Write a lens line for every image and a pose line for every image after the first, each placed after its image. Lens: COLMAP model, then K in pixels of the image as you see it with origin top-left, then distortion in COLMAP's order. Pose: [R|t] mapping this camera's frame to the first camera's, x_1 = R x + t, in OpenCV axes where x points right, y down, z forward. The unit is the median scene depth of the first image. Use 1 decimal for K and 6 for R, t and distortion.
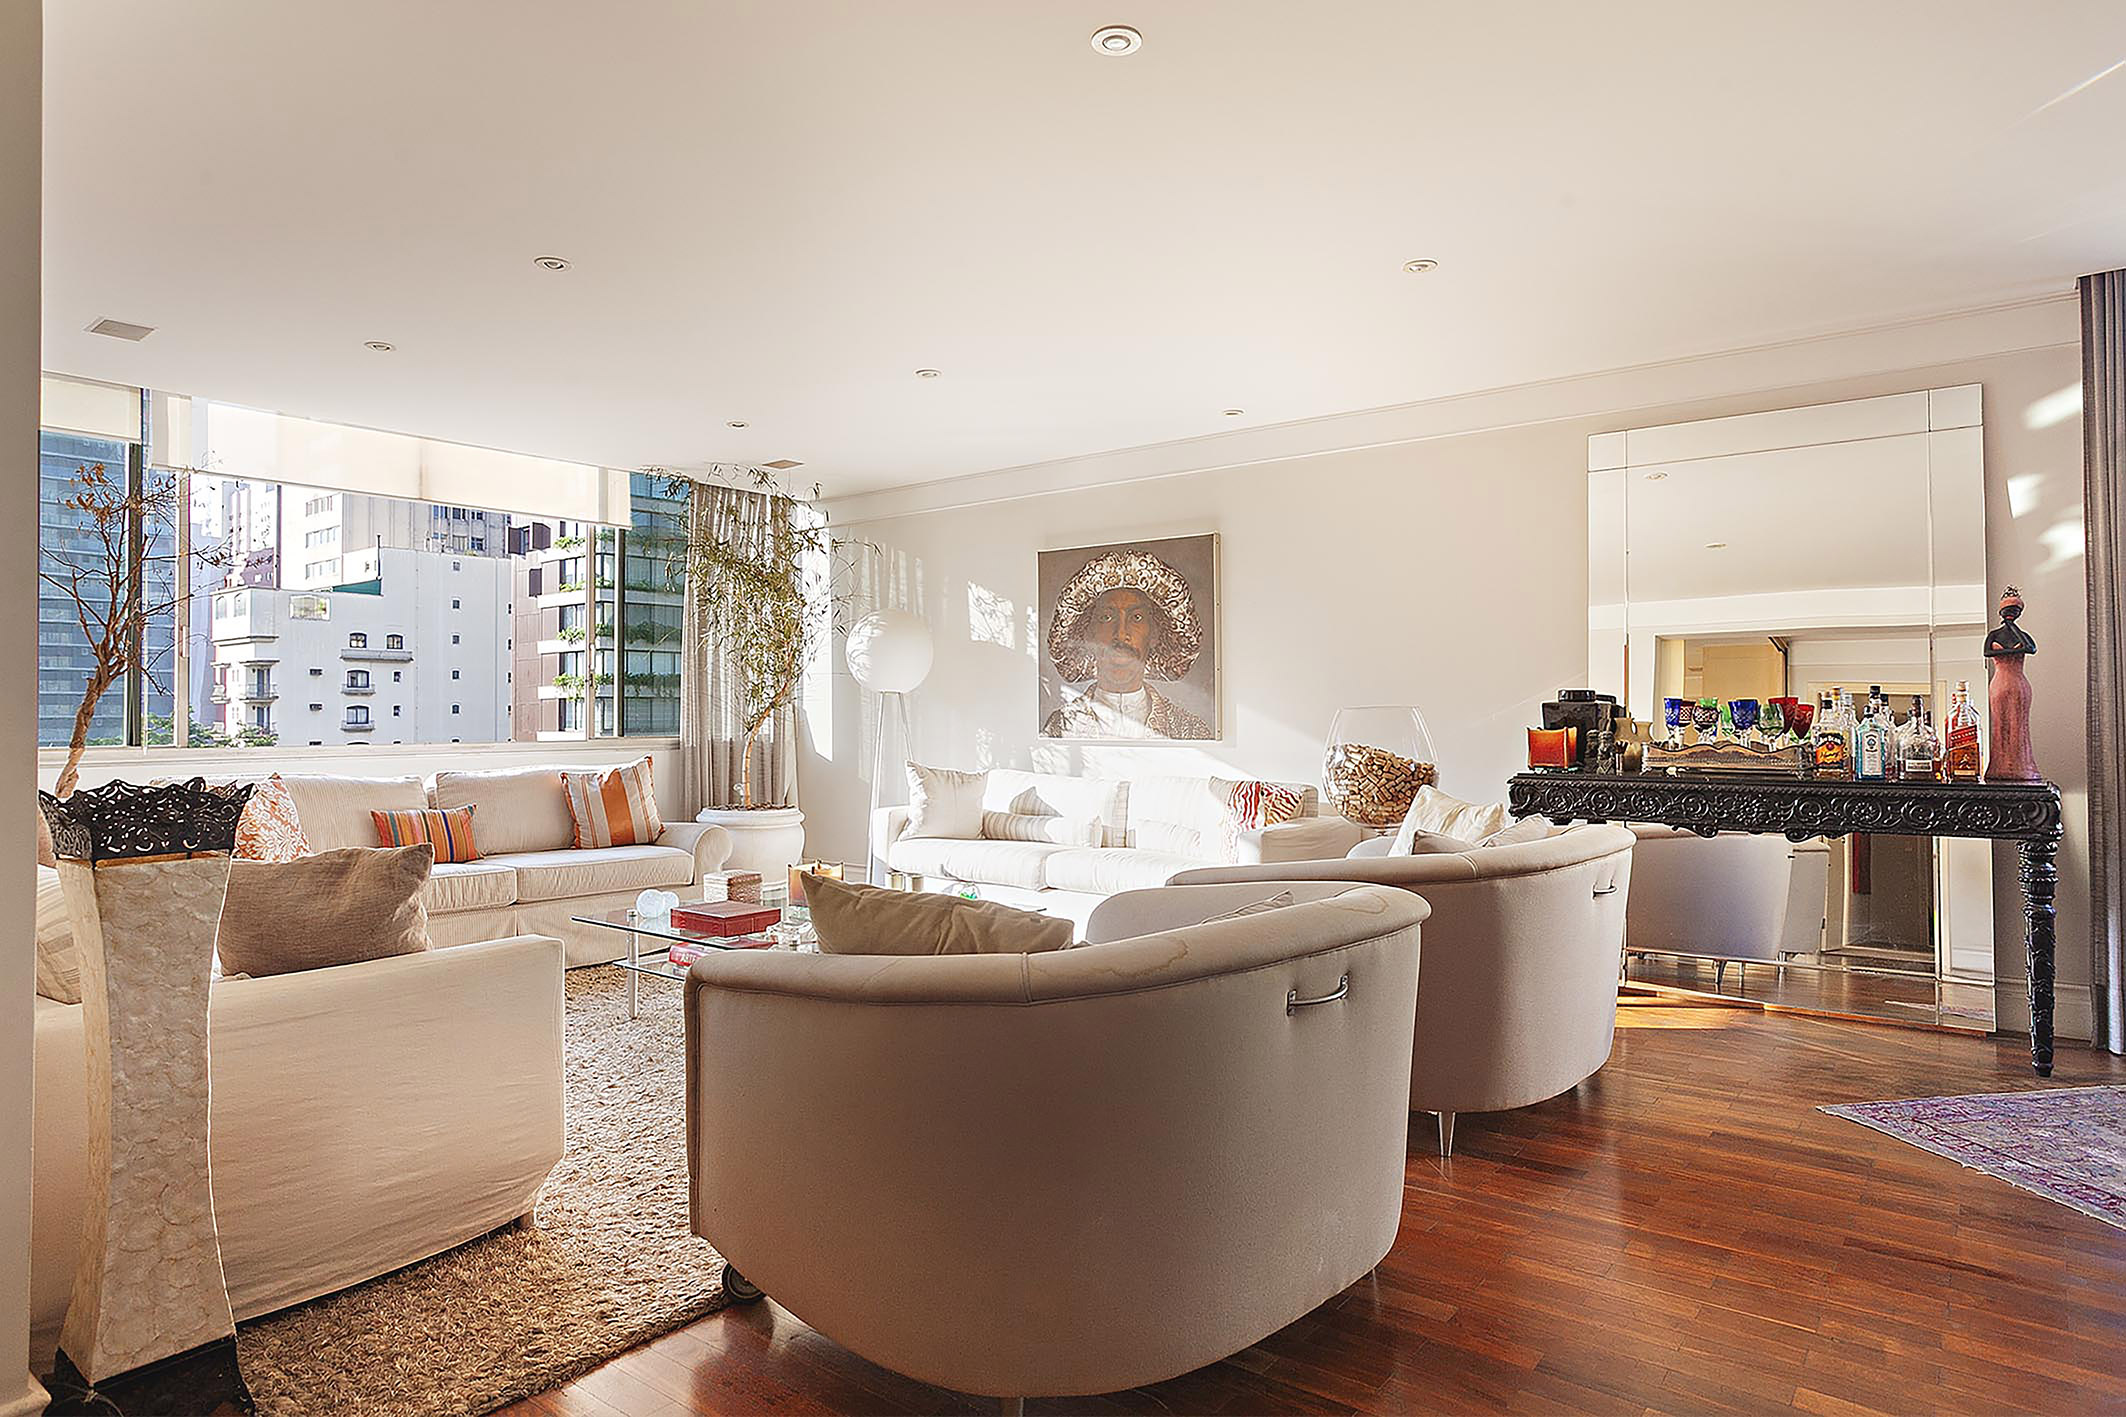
lens RADIAL K [[1225.6, 0, 1063.0], [0, 1225.6, 708.5], [0, 0, 1]] dist [0.000390, 0.000511]
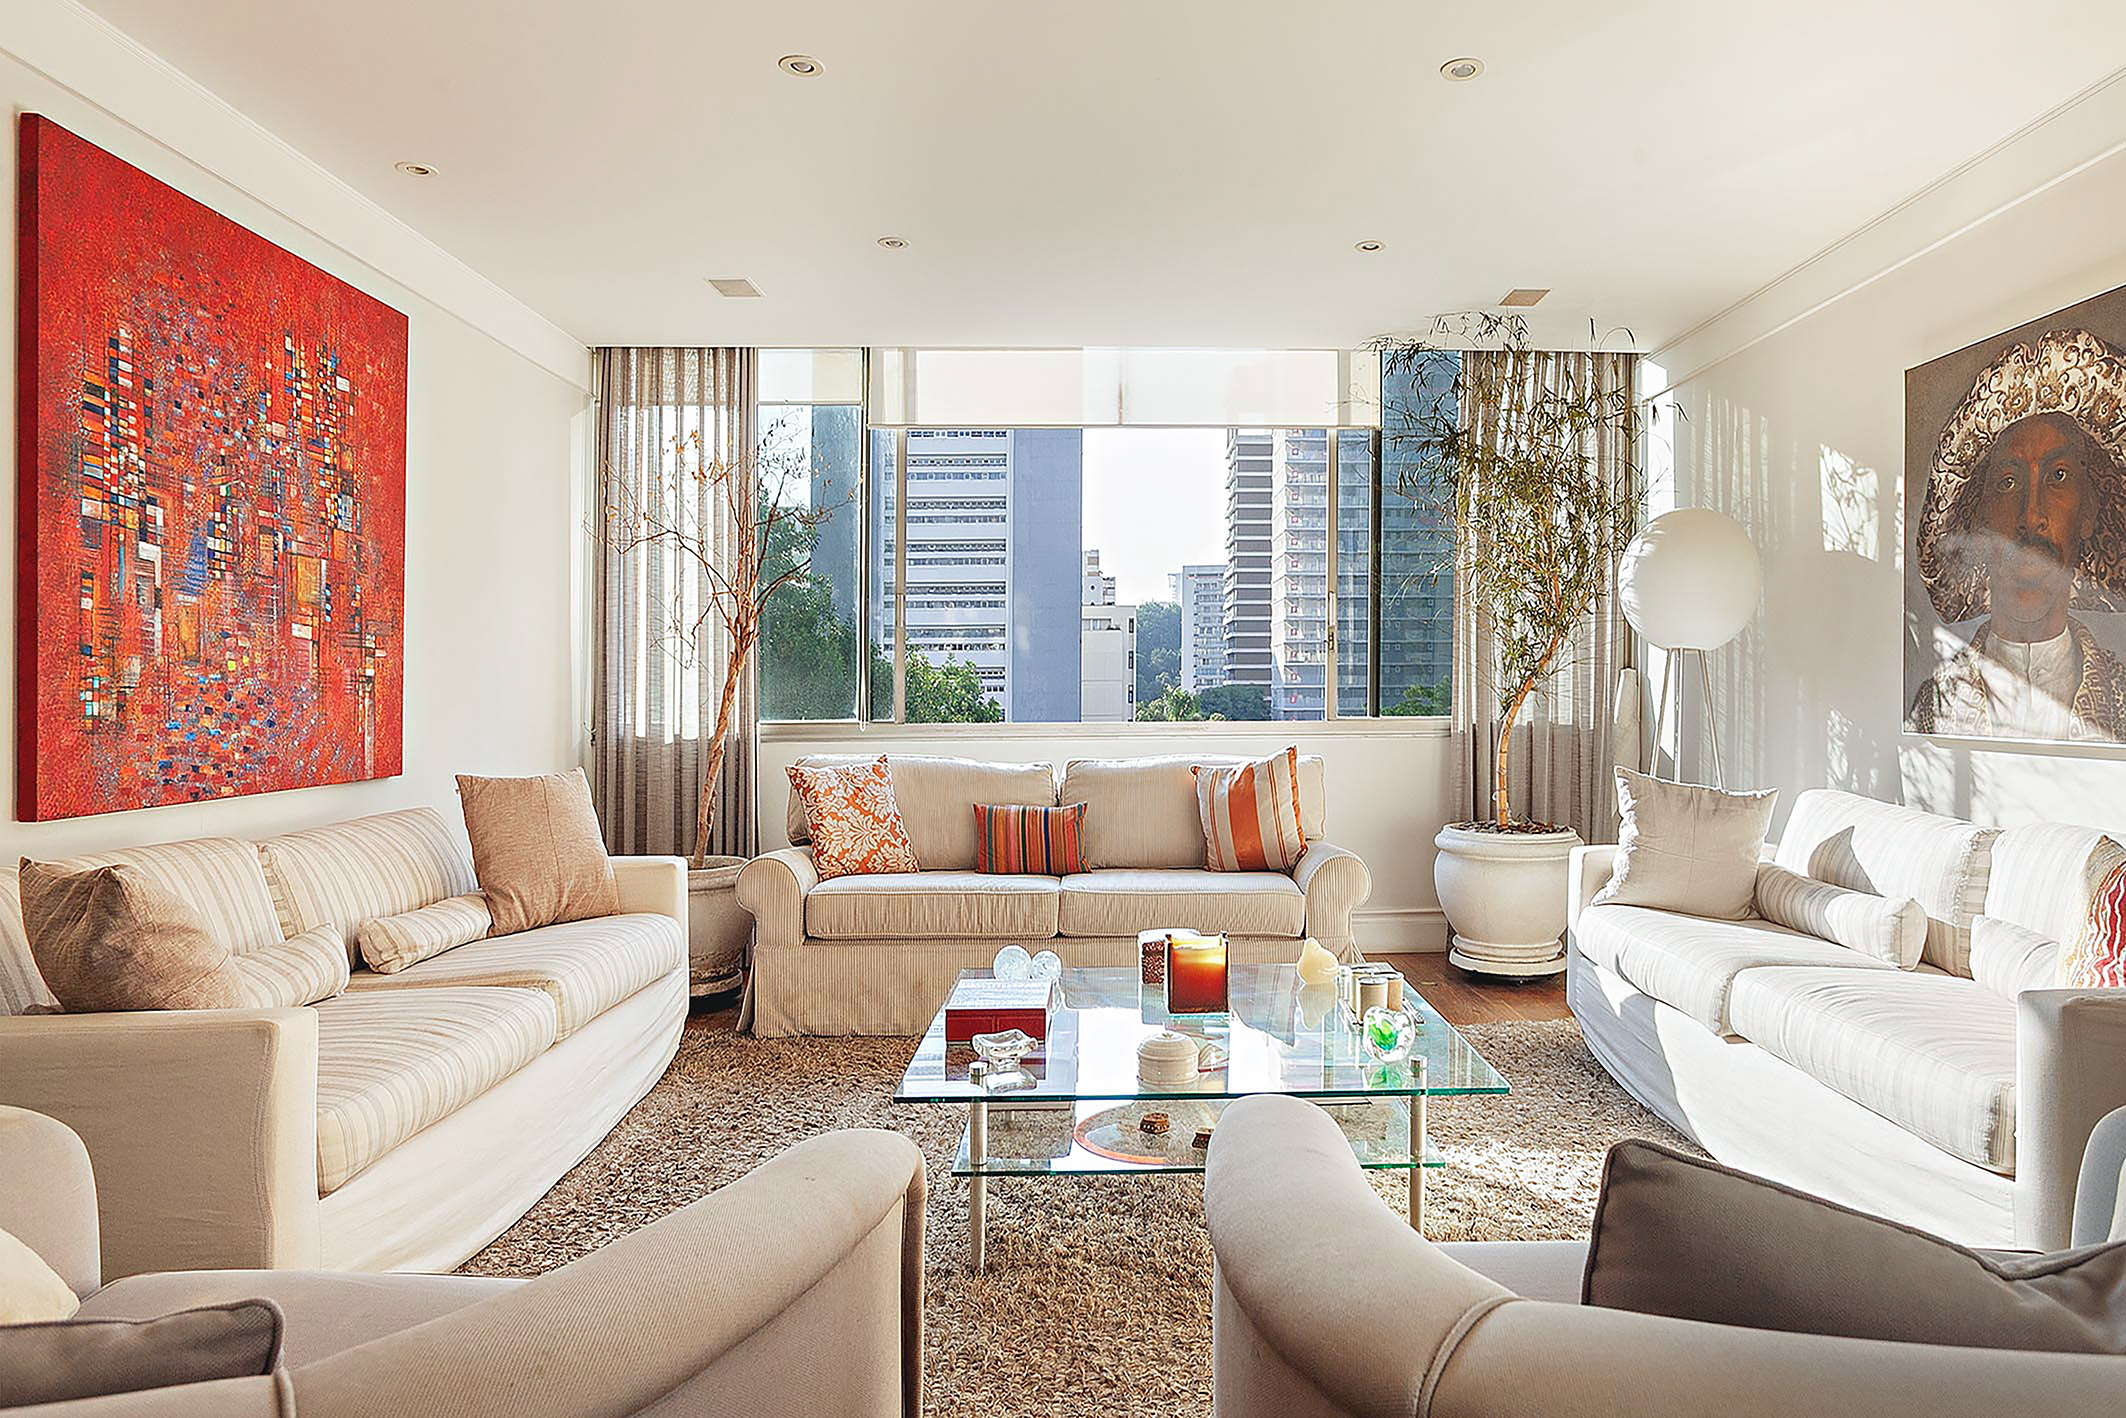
lens RADIAL K [[1506.0, 0, 1061.4], [0, 1506.0, 683.6], [0, 0, 1]] dist [-0.005909, 0.000286]
pose [[0.667503, -0.004059, -0.744596, 0.221197], [0.006726, 0.999977, 0.000579, 0.001133], [0.744577, -0.005395, 0.667515, 0.330931]]
